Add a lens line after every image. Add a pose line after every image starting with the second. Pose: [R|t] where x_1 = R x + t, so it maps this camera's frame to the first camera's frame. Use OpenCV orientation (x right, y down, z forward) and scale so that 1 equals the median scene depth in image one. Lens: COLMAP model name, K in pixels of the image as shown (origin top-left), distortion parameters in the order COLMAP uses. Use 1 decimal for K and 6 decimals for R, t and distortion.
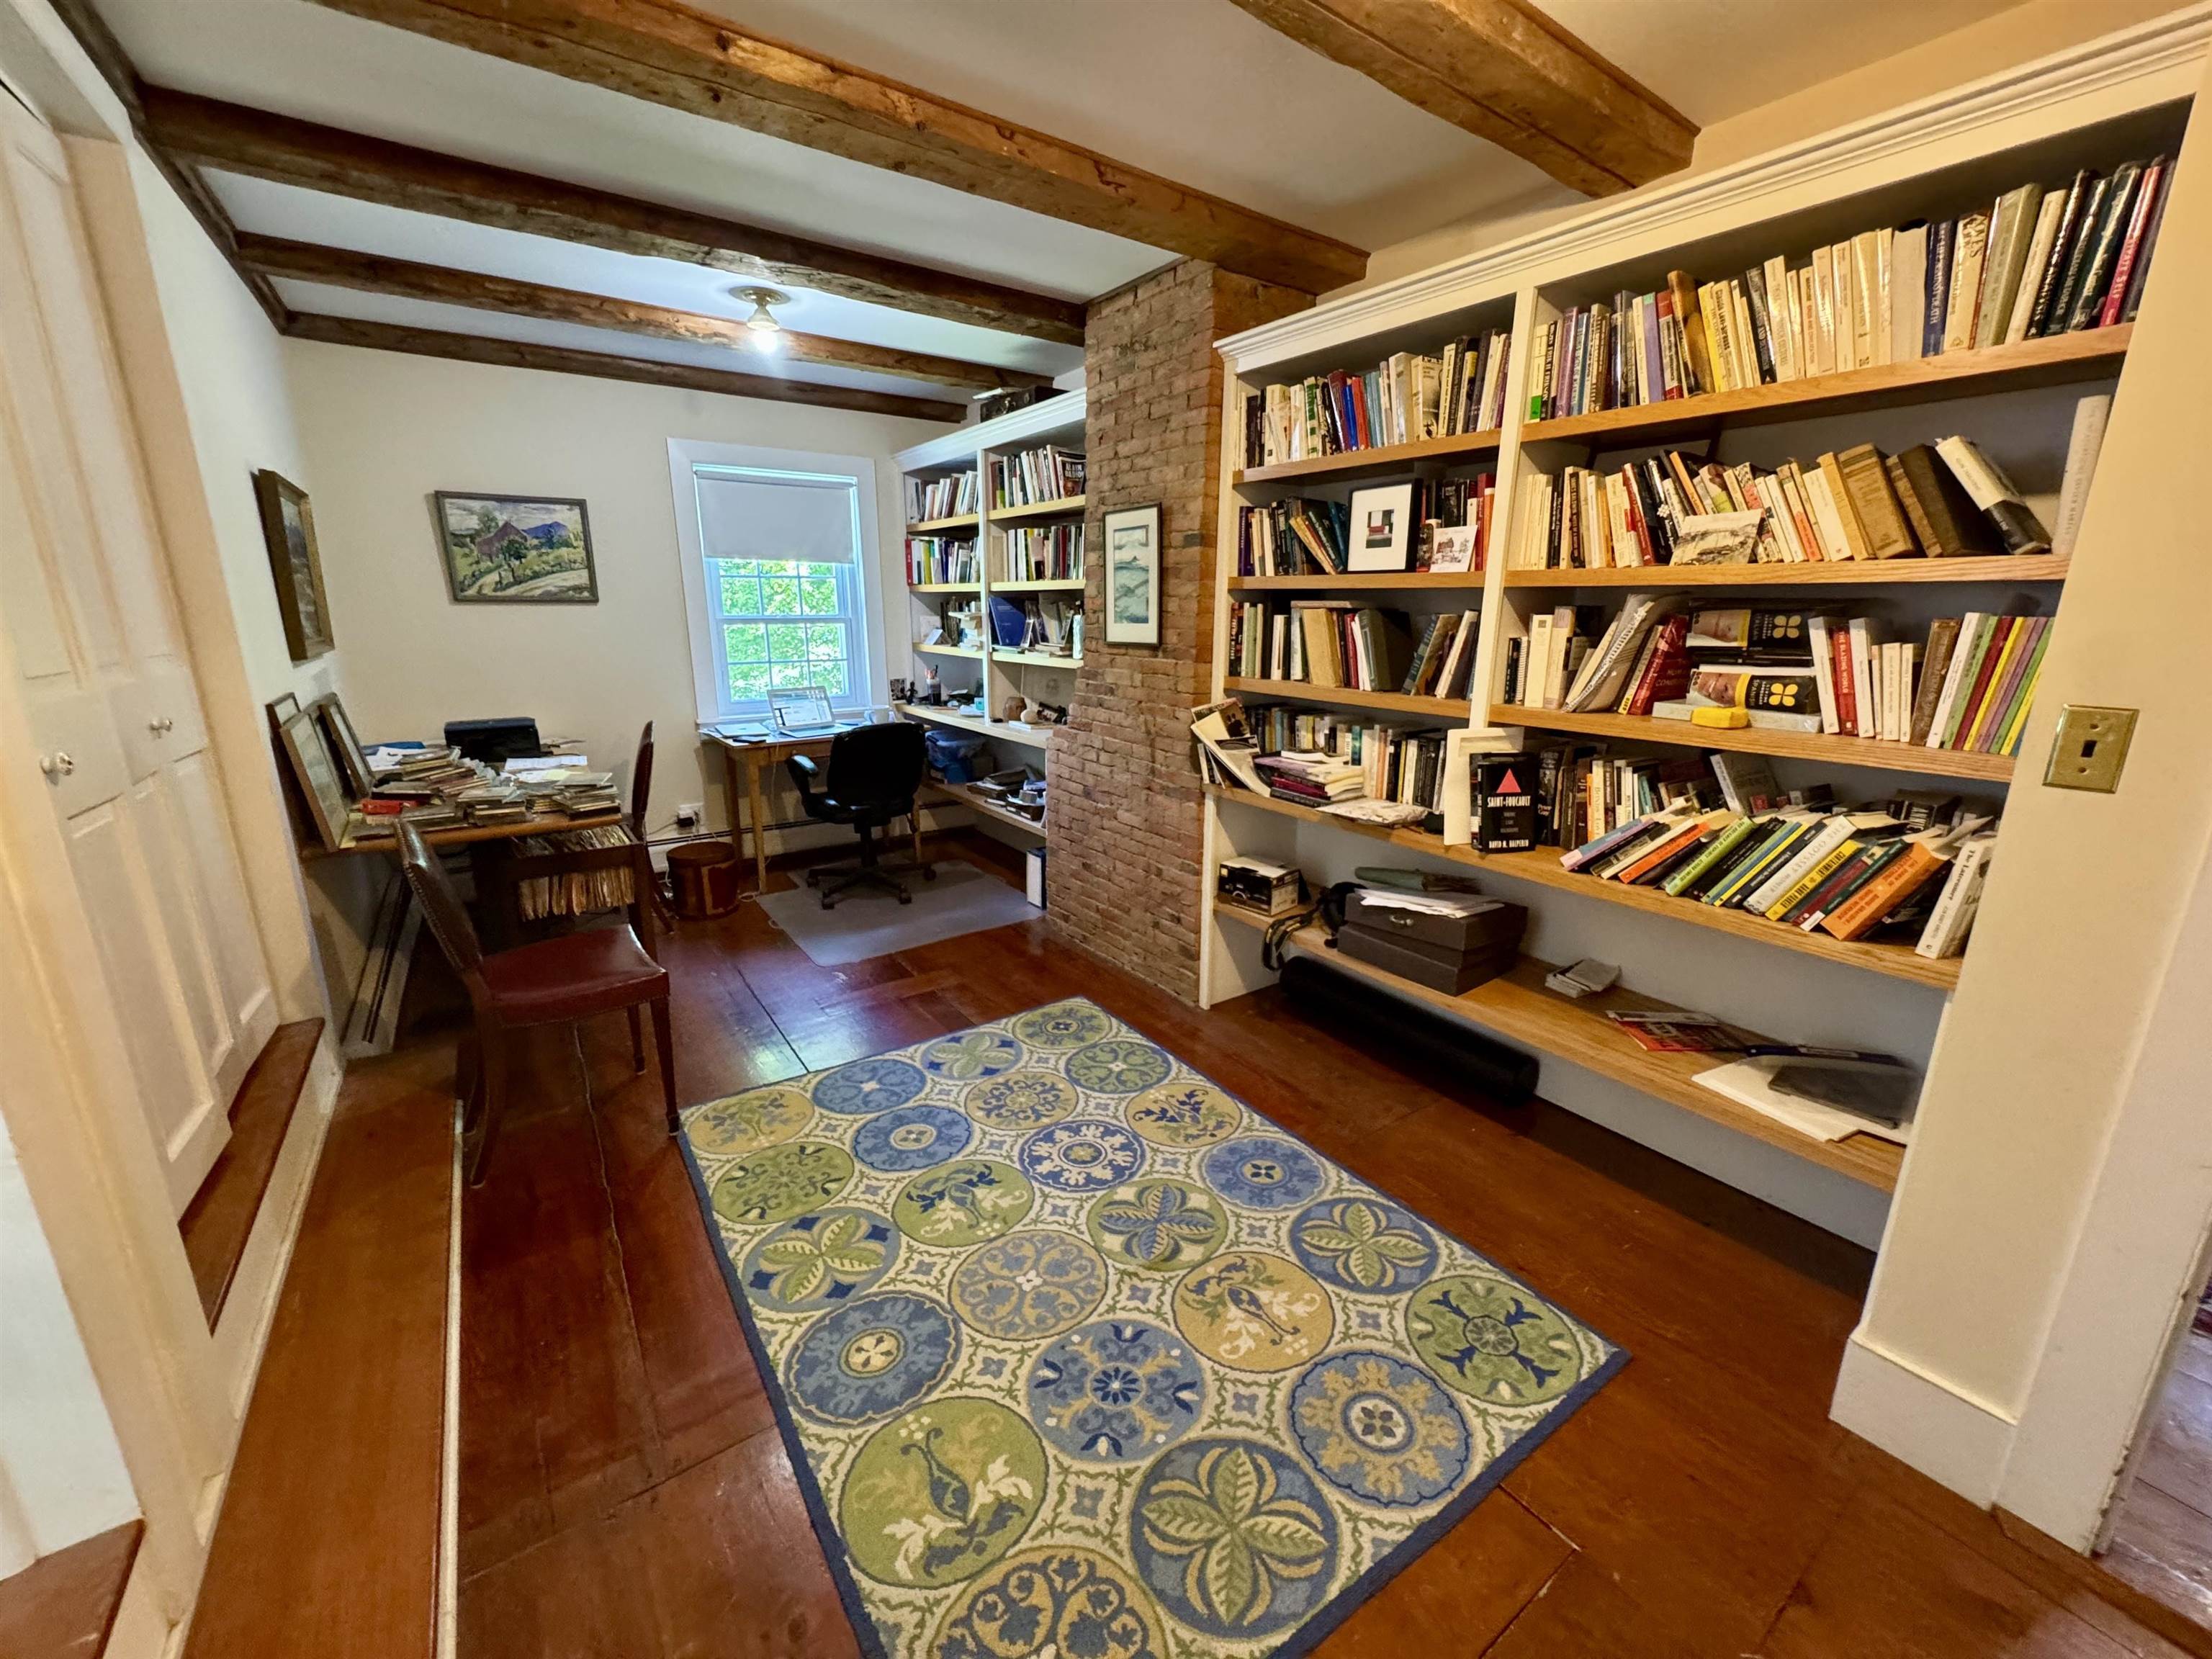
lens RADIAL K [[880.5, 0, 1108.4], [0, 880.5, 829.5], [0, 0, 1]] dist [-0.003449, -0.000561]
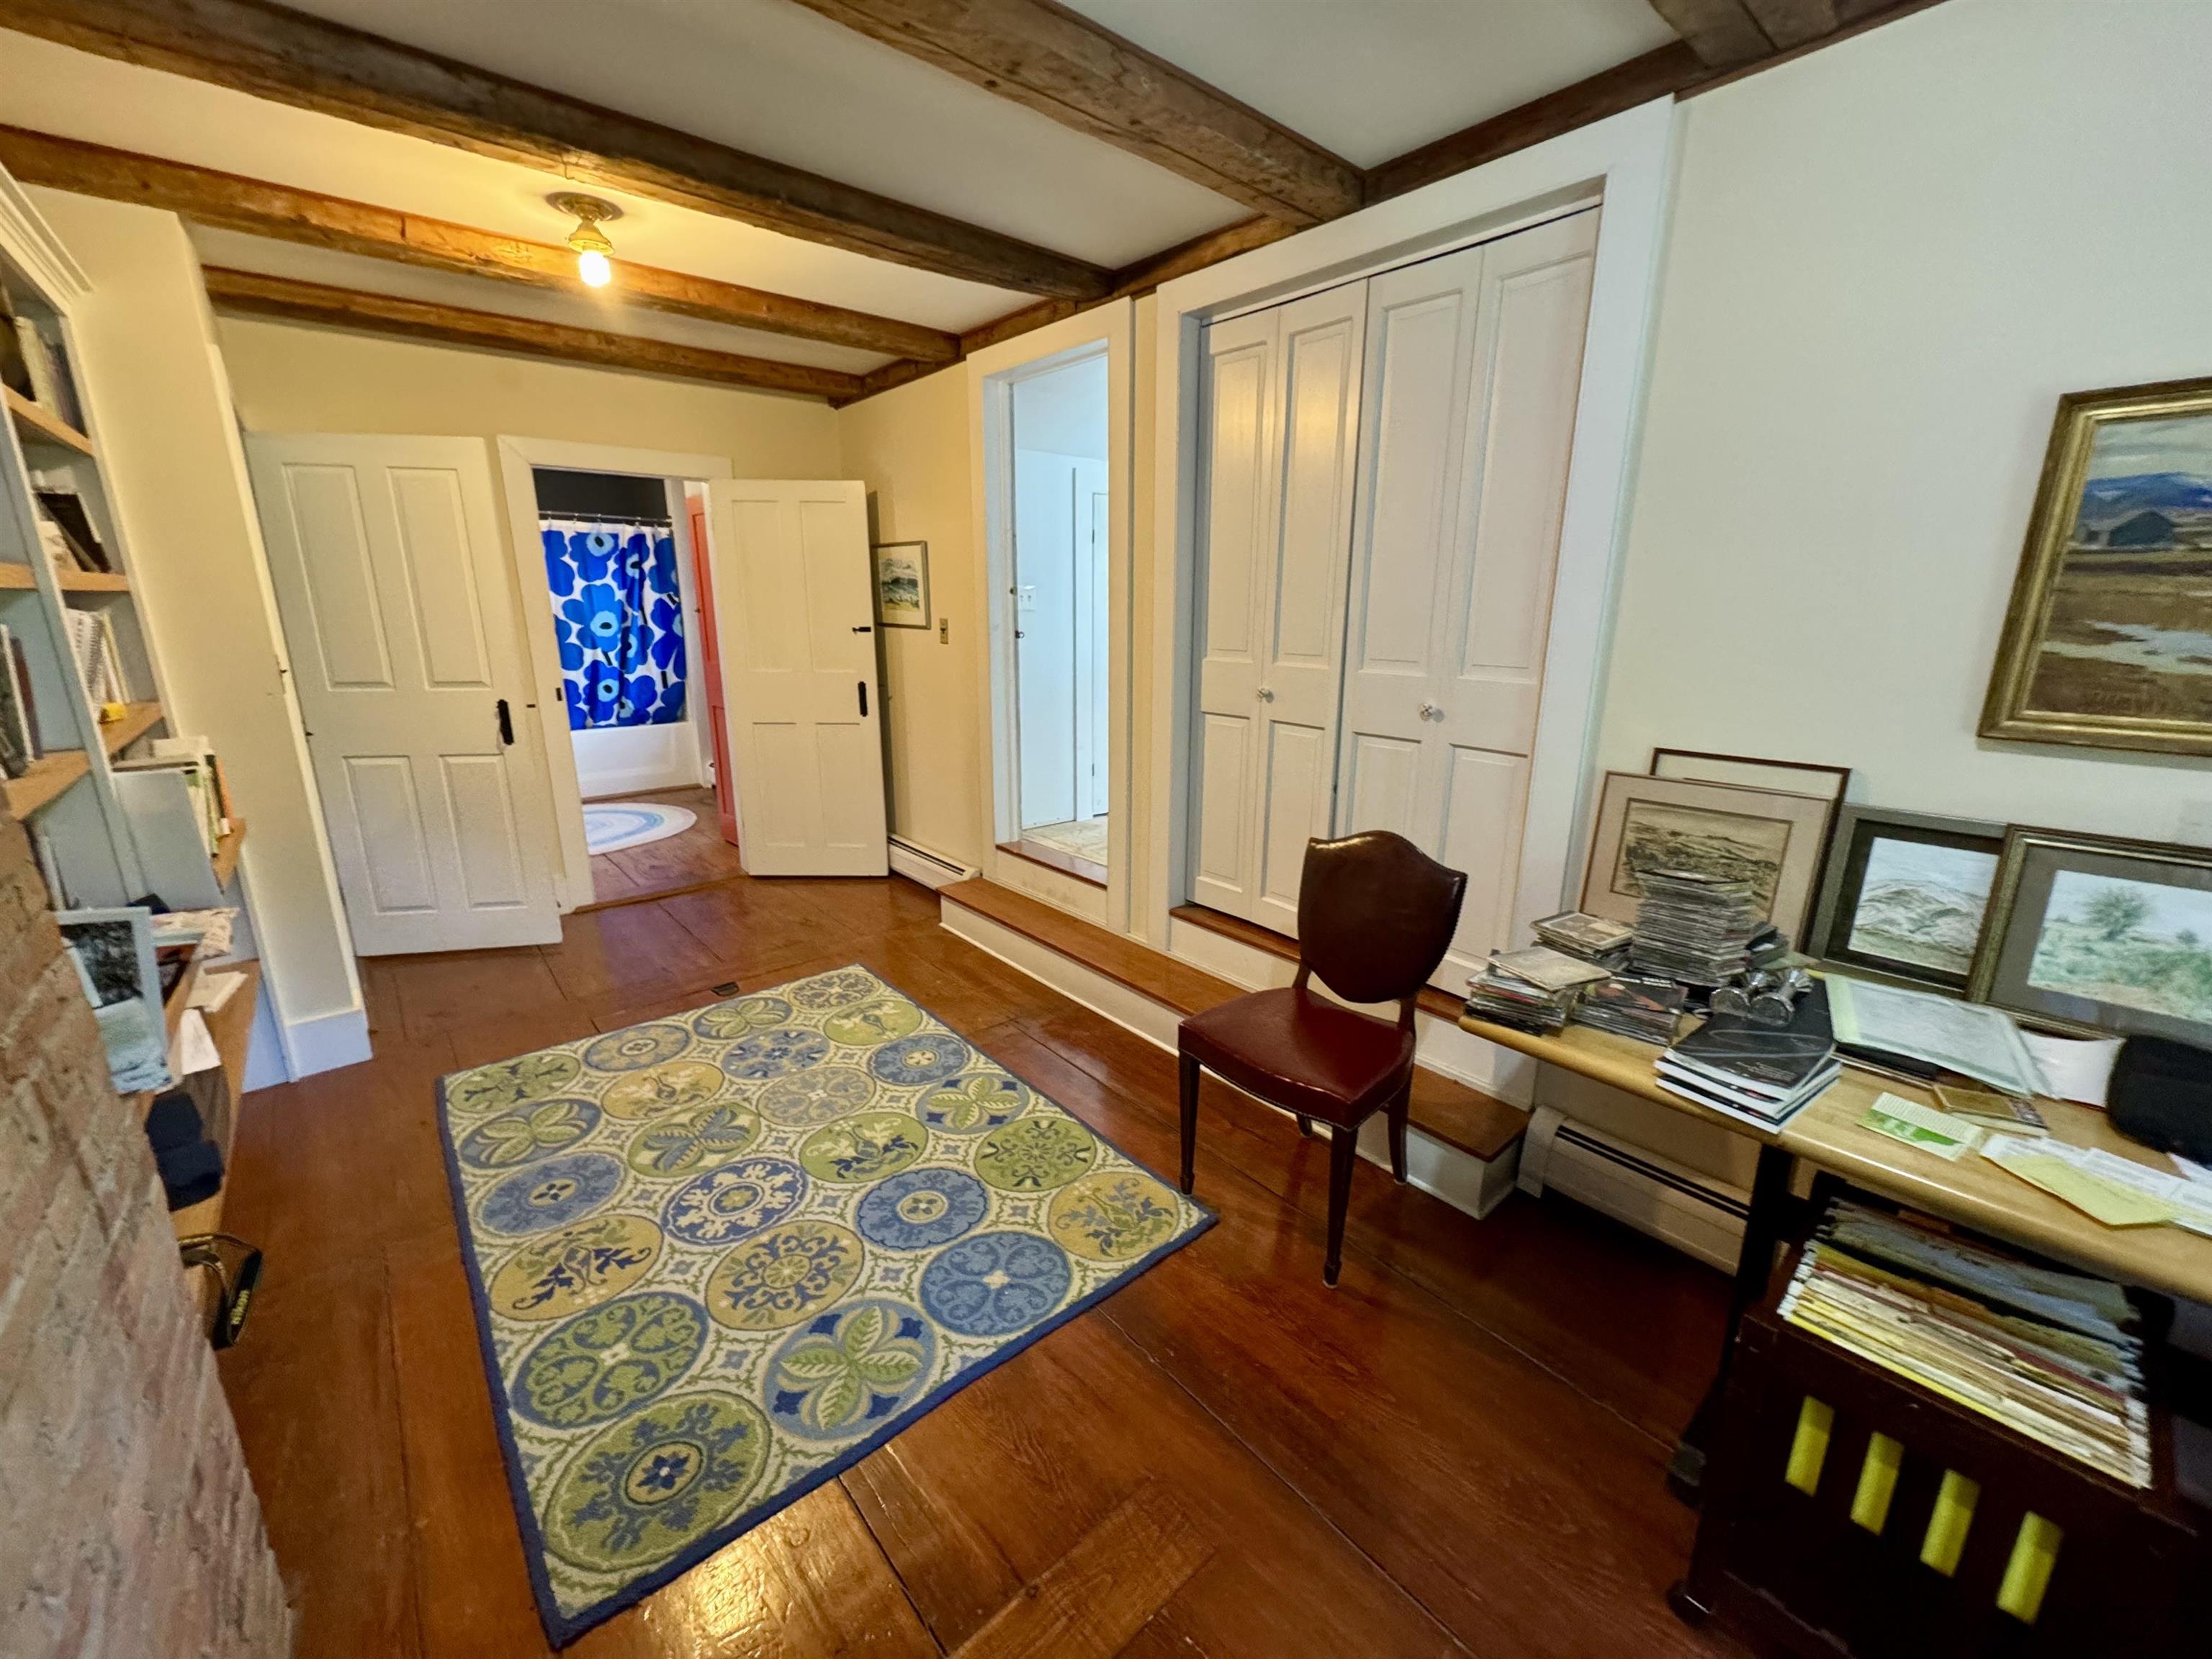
lens RADIAL K [[880.5, 0, 1108.4], [0, 880.5, 829.5], [0, 0, 1]] dist [-0.003449, -0.000561]
pose [[-0.994600, 0.012787, -0.102987, -0.313988], [-0.038572, 0.875738, 0.481244, -0.418820], [0.096343, 0.482618, -0.870516, 1.569931]]
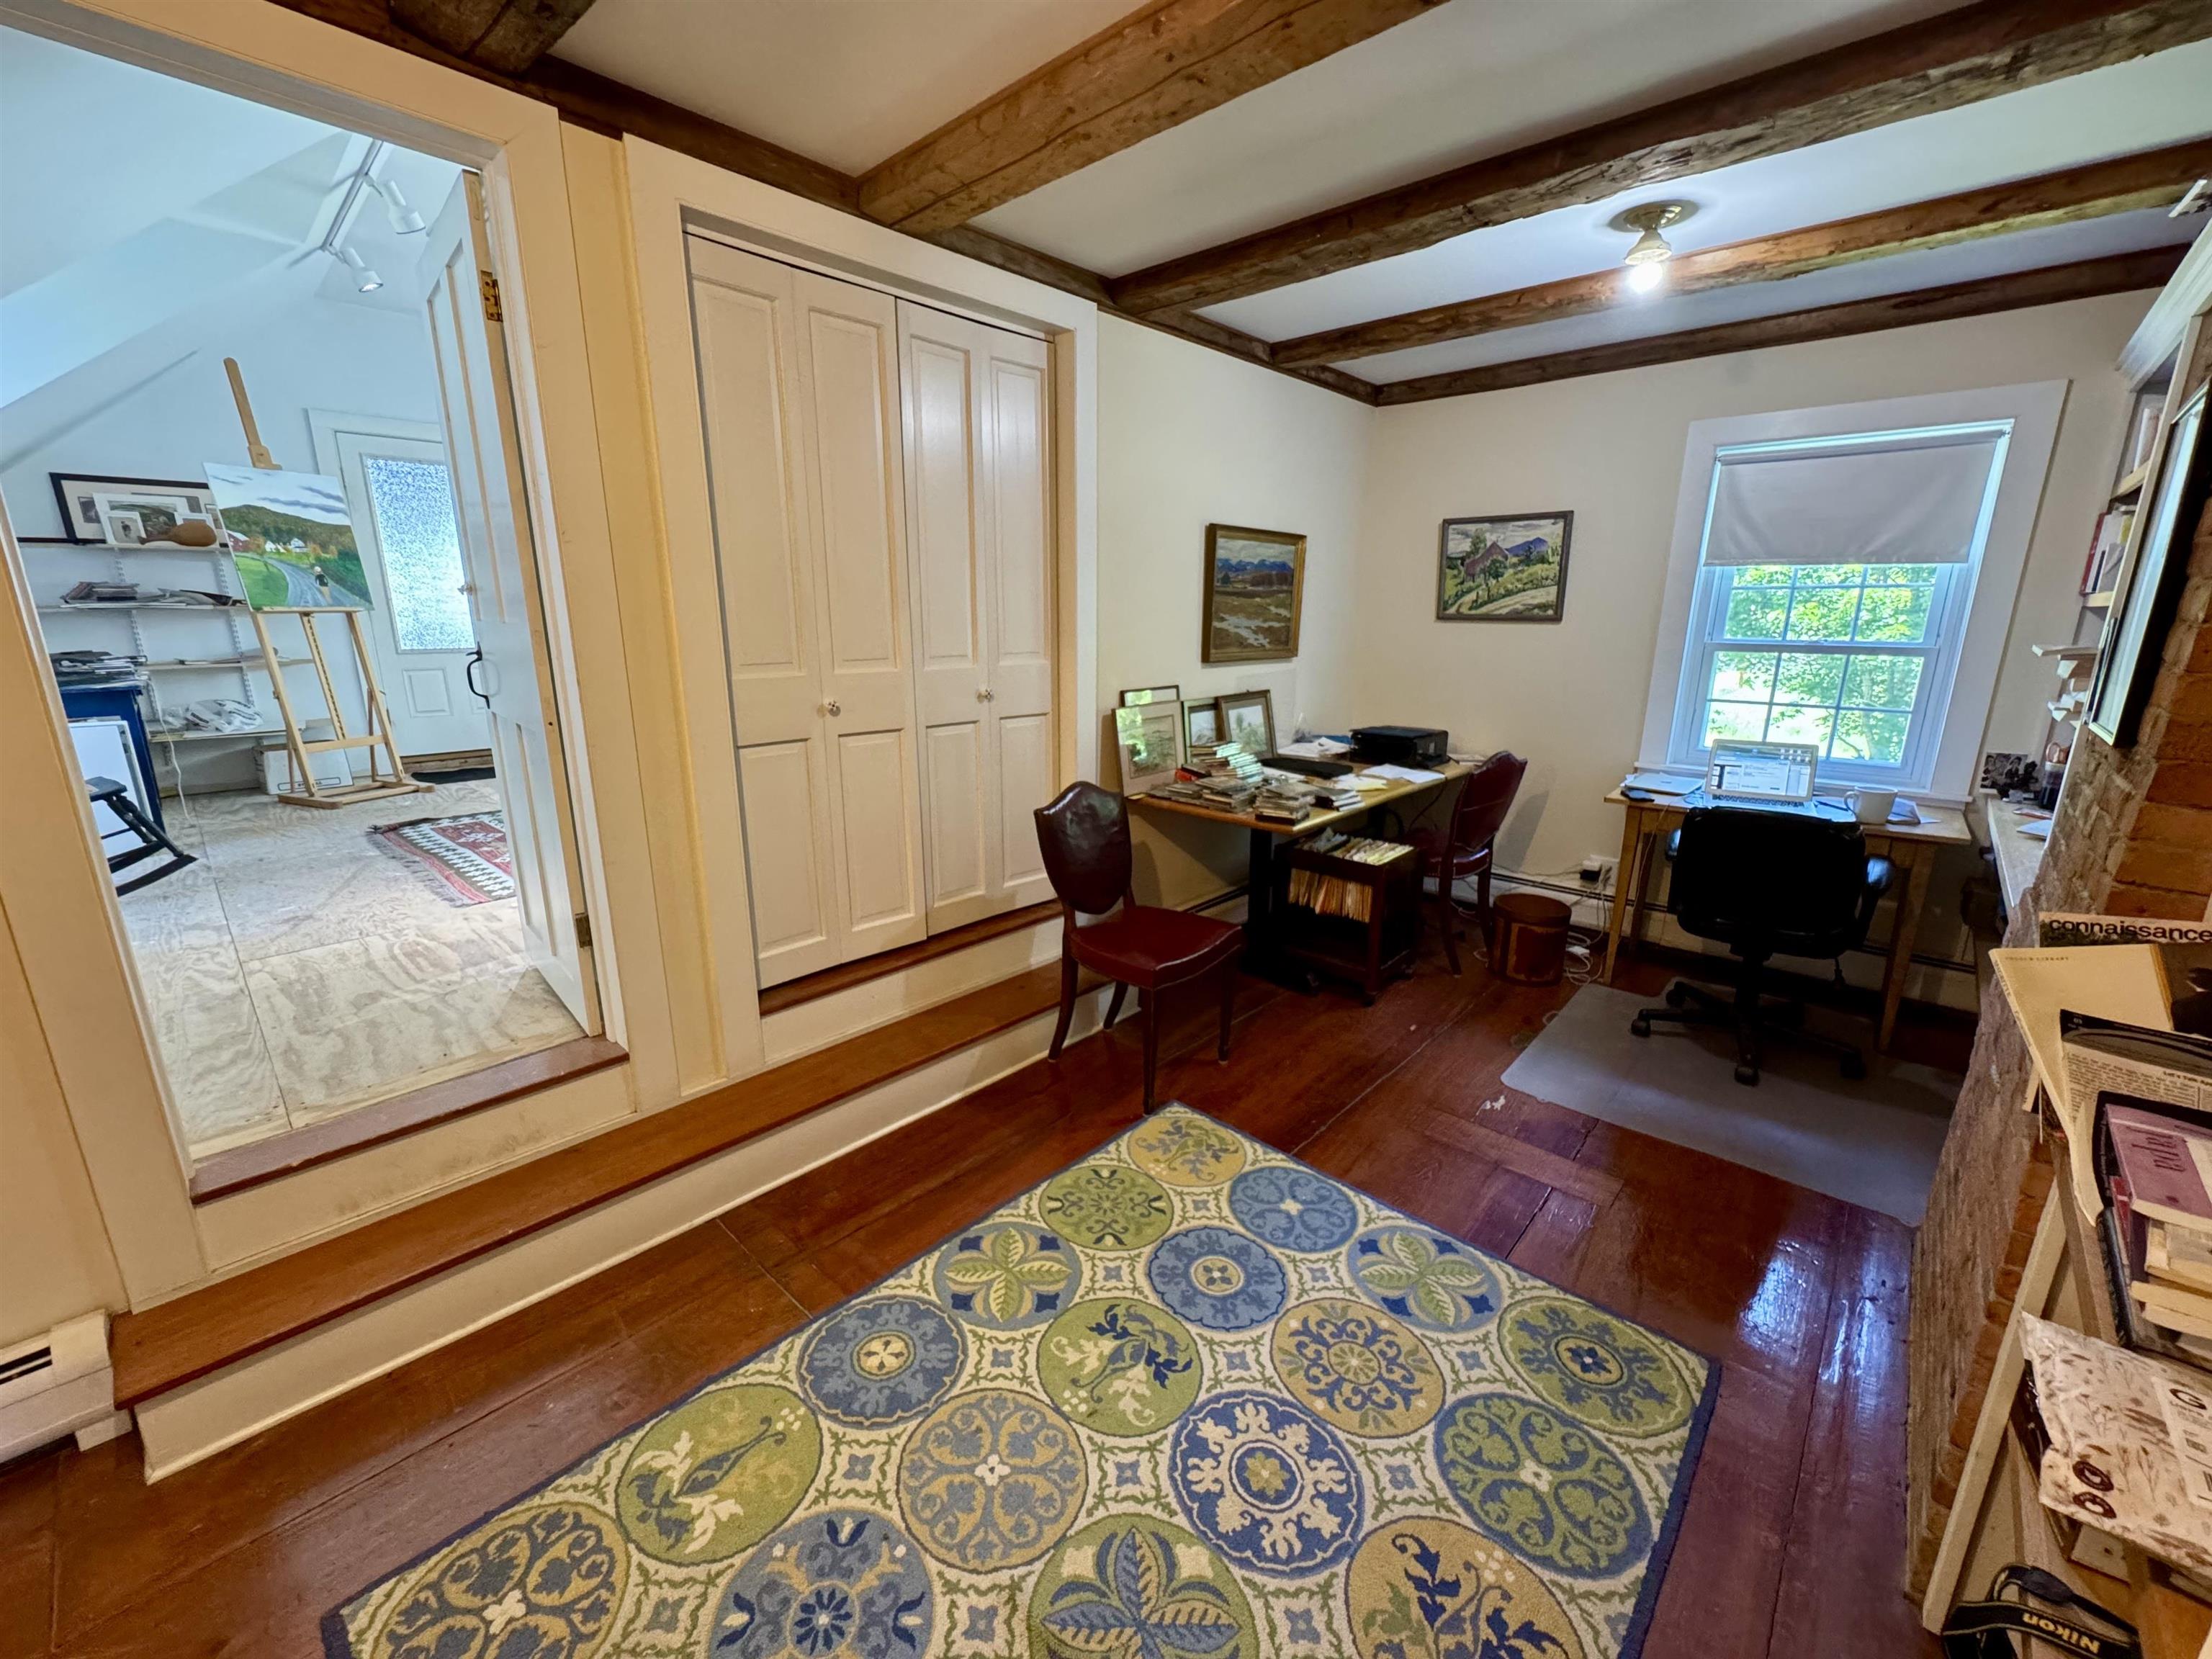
lens RADIAL K [[880.5, 0, 1108.4], [0, 880.5, 829.5], [0, 0, 1]] dist [-0.003449, -0.000561]
pose [[0.211995, 0.234544, -0.948708, 0.424897], [-0.247913, 0.951924, 0.179942, -0.164662], [0.945303, 0.197051, 0.259949, 0.591208]]
